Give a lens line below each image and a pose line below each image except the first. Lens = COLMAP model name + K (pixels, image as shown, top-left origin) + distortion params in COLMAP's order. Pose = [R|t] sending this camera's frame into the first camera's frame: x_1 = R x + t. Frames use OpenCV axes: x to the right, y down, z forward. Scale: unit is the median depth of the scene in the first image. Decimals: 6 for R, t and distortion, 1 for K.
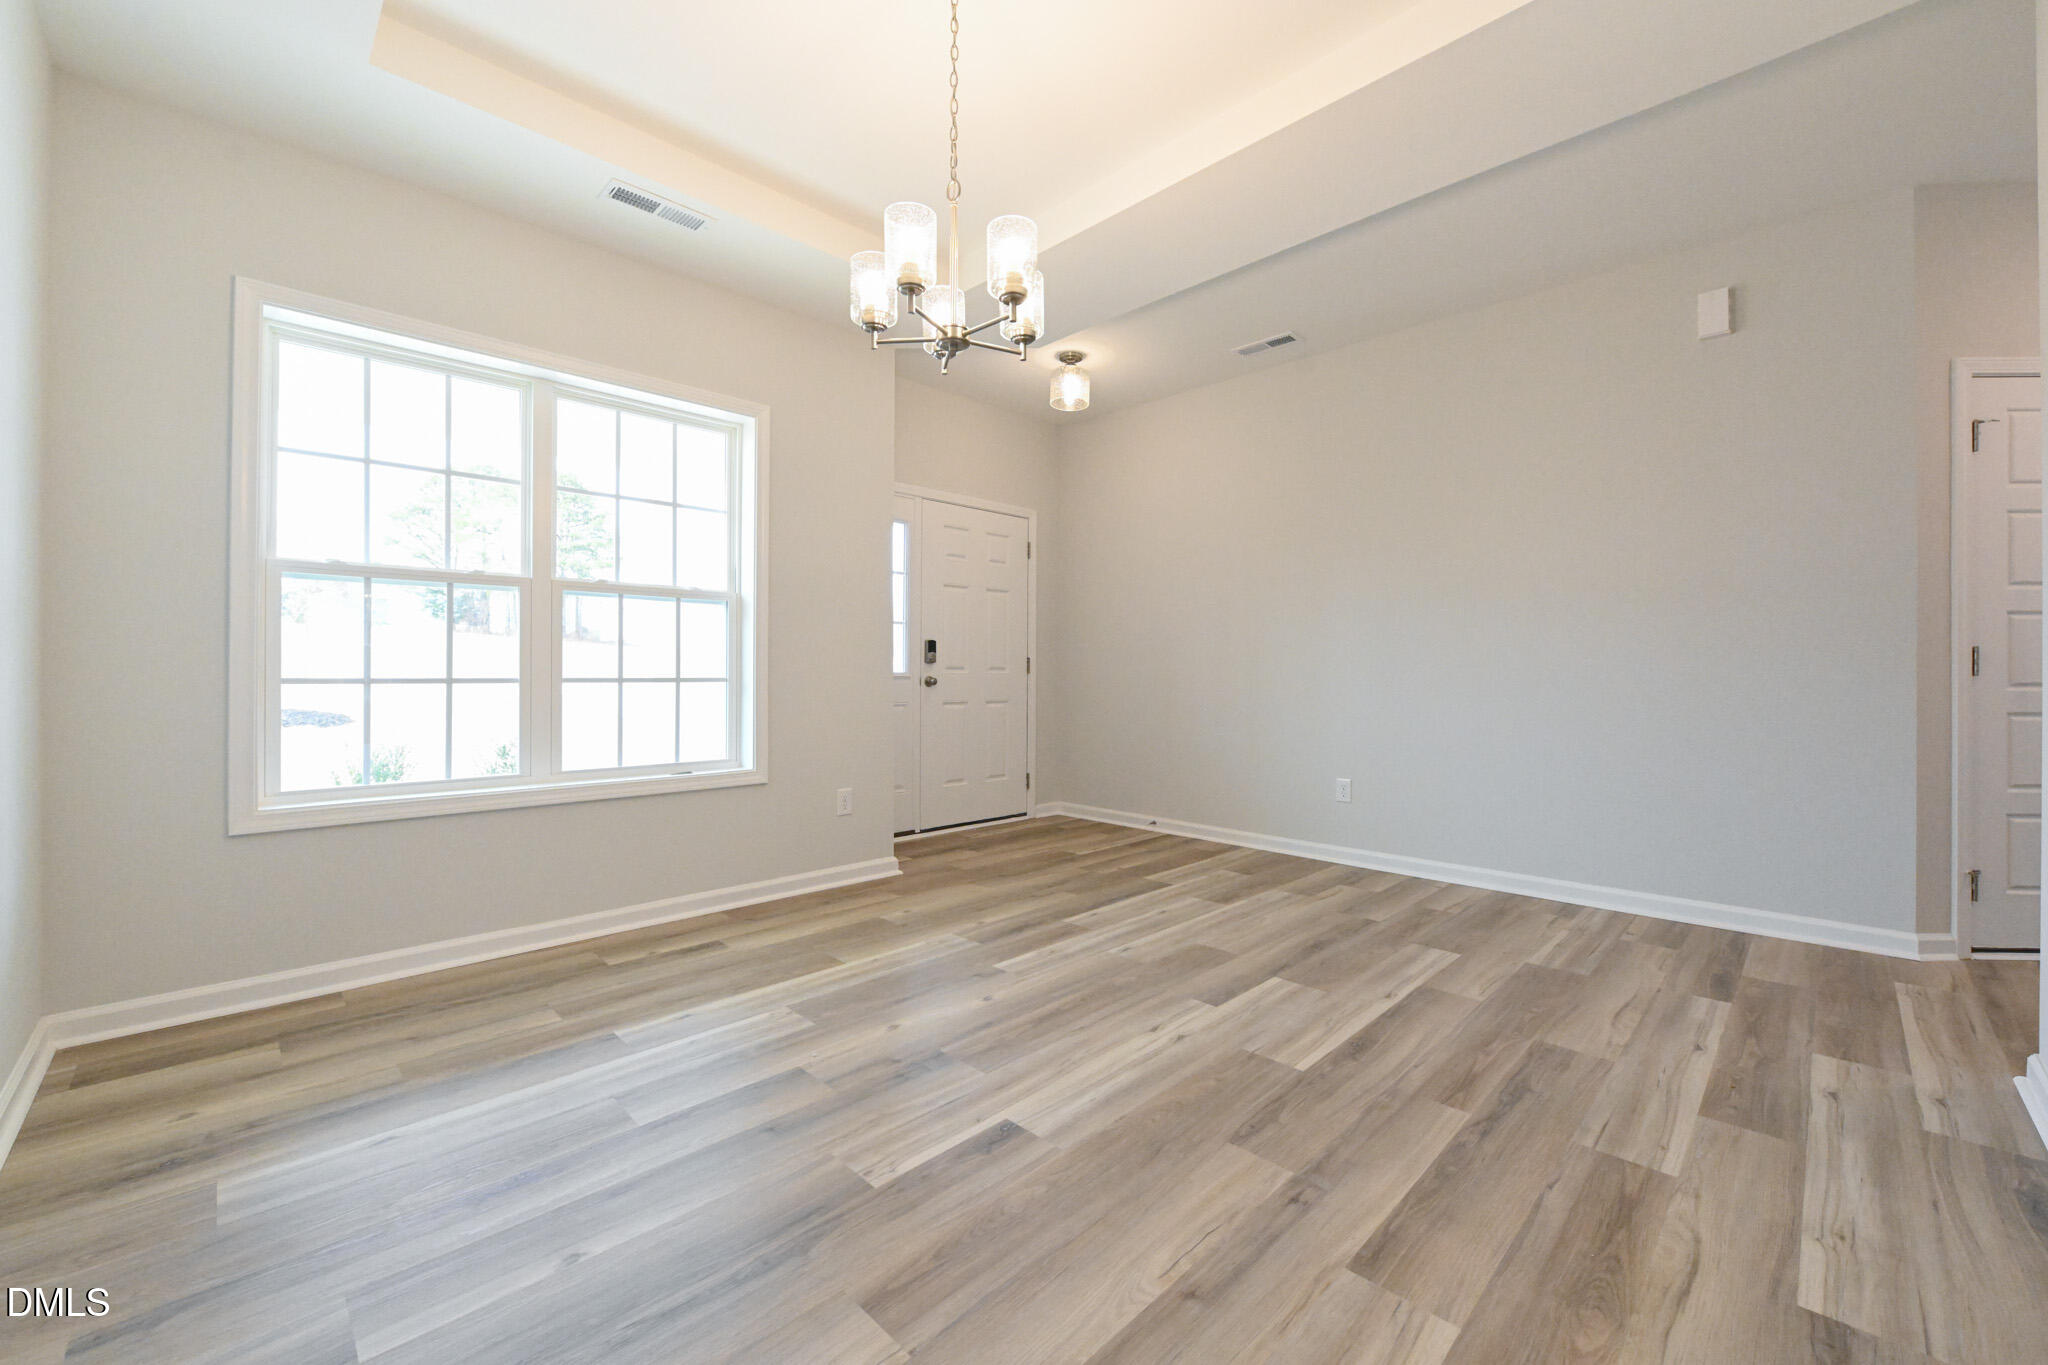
lens RADIAL K [[812.6, 0, 1026.8], [0, 812.6, 674.3], [0, 0, 1]] dist [-0.007945, -0.000136]
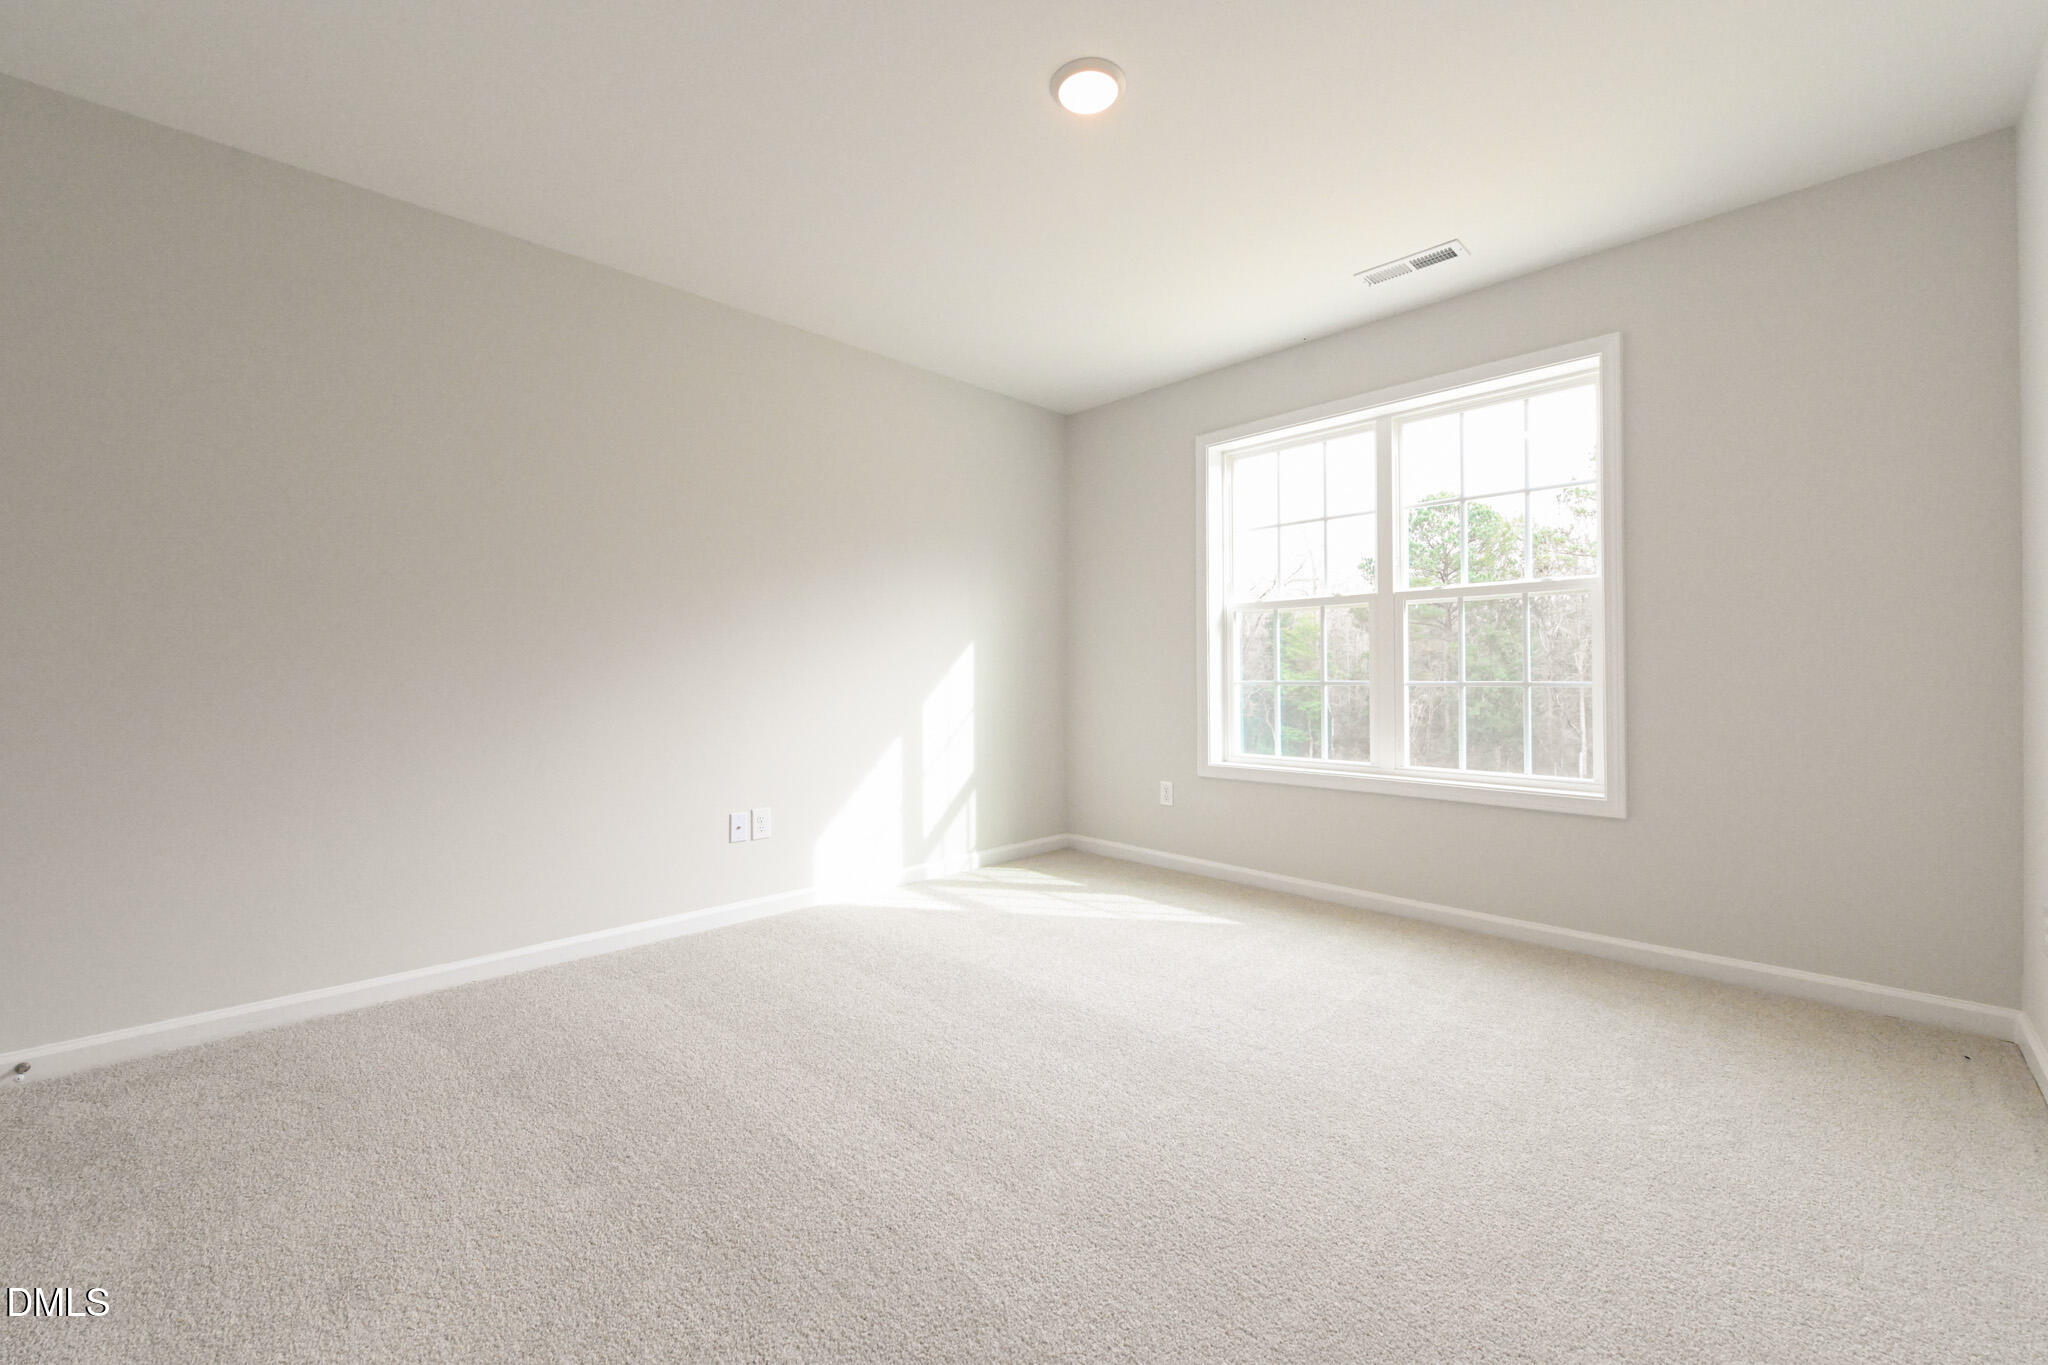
lens RADIAL K [[806.7, 0, 1036.2], [0, 806.7, 682.0], [0, 0, 1]] dist [-0.010639, -0.000241]
pose [[0.017517, 0.003800, -0.999839, 0.459789], [0.001193, 0.999992, 0.003821, -0.000121], [0.999846, -0.001260, 0.017512, 0.455165]]
